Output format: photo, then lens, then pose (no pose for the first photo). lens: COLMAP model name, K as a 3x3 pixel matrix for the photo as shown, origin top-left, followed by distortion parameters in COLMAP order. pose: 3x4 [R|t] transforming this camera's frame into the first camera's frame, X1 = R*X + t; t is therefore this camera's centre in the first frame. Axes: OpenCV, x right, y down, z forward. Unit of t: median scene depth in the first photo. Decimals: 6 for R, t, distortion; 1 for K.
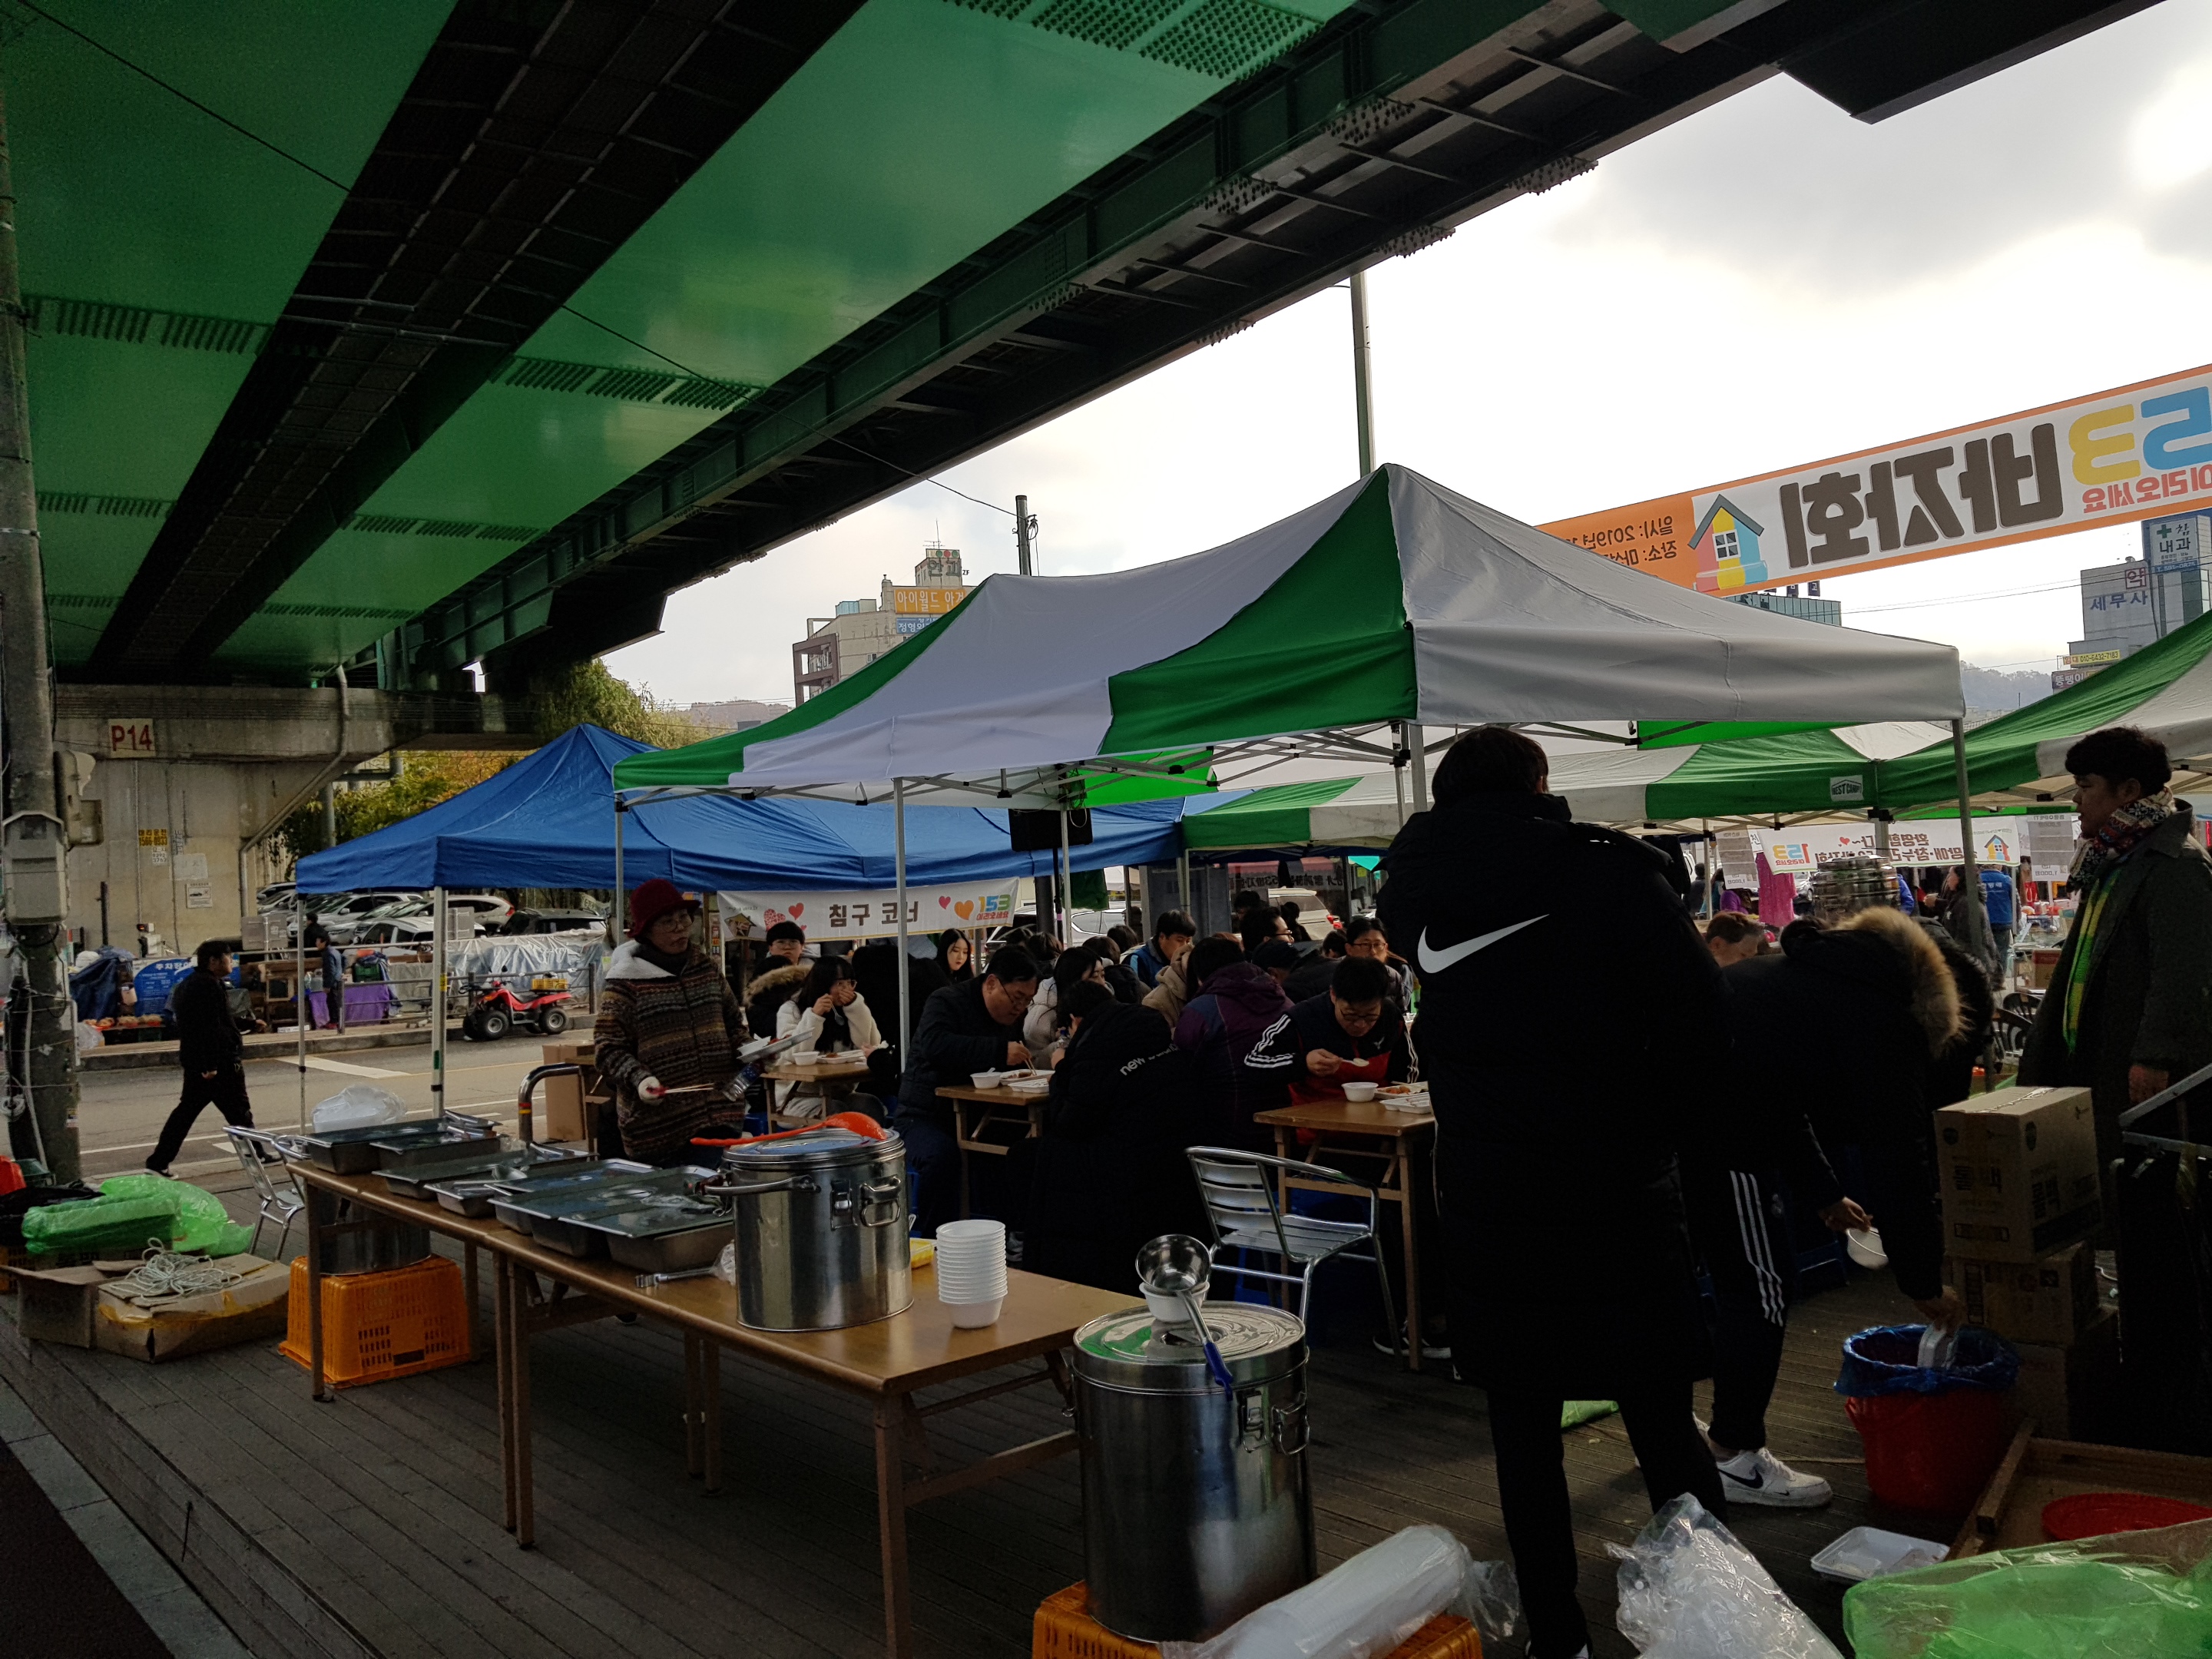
lens RADIAL K [[1623.5, 0, 1111.0], [0, 1623.5, 868.7], [0, 0, 1]] dist [-0.003170, -0.004119]
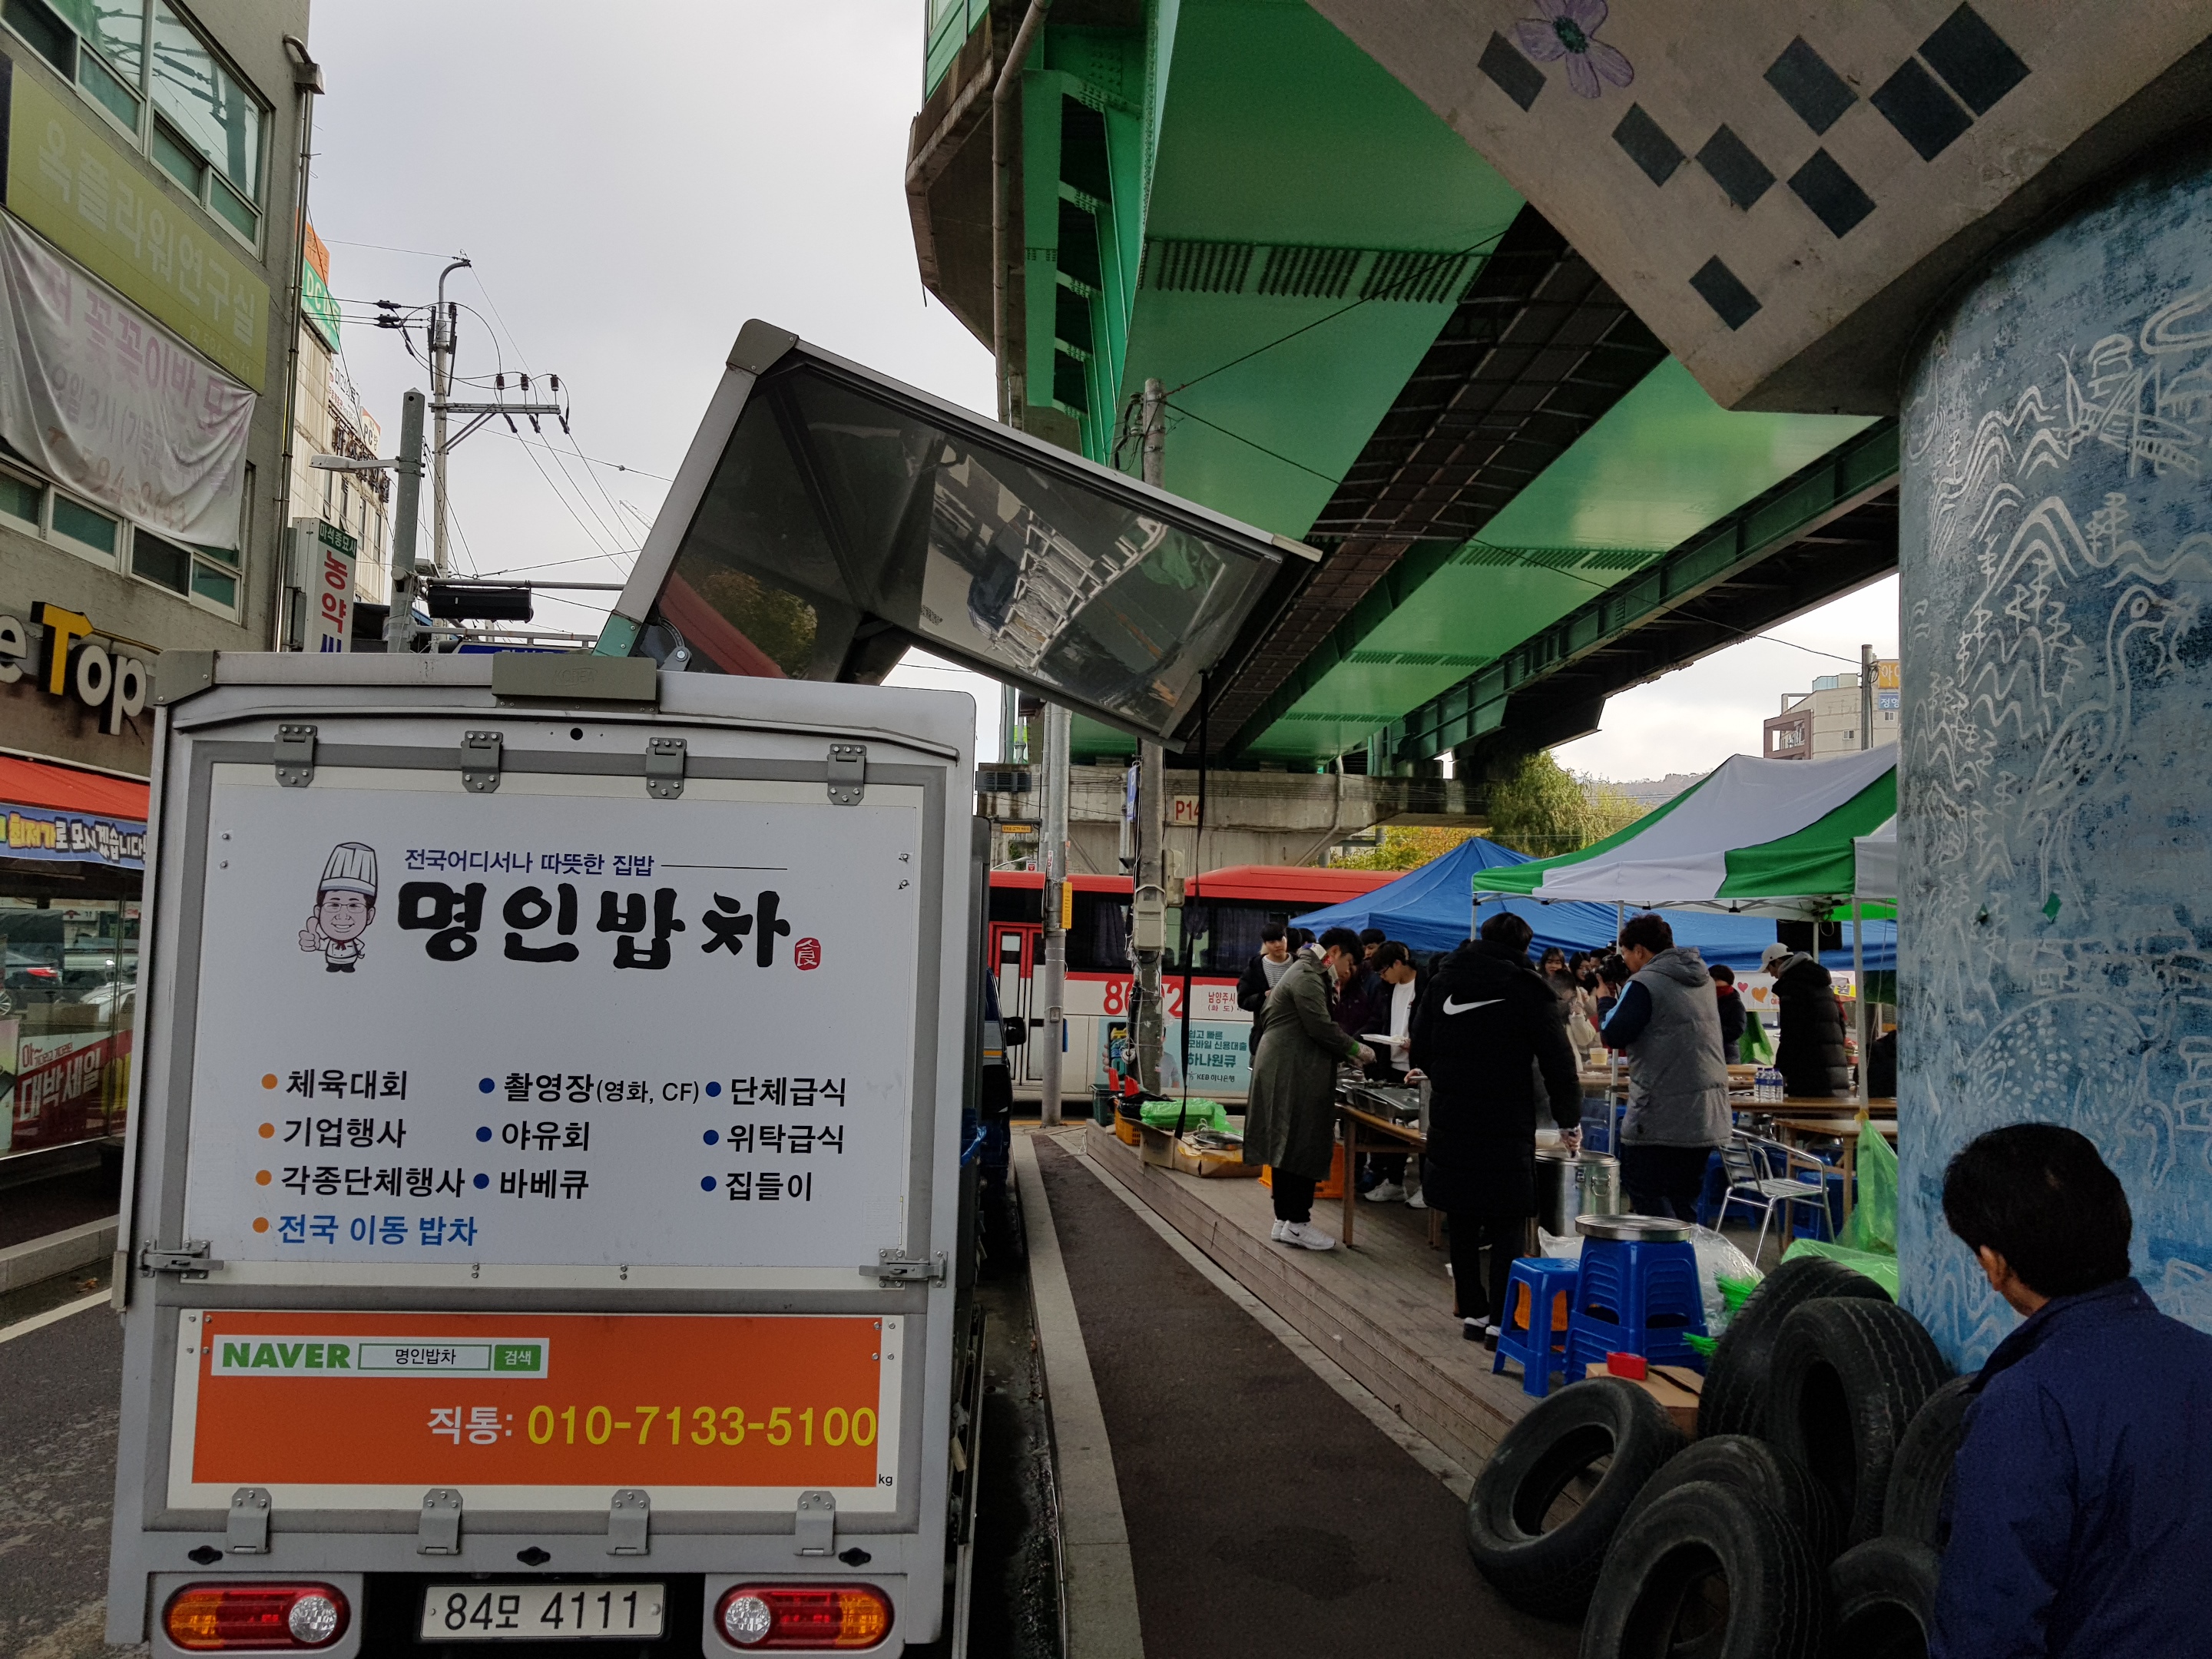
lens RADIAL K [[1623.5, 0, 1111.0], [0, 1623.5, 868.7], [0, 0, 1]] dist [-0.003170, -0.004119]
pose [[0.833285, 0.046943, -0.550847, 0.071570], [-0.068988, 0.997430, -0.019359, -0.004760], [0.548522, 0.054133, 0.834382, -0.133731]]
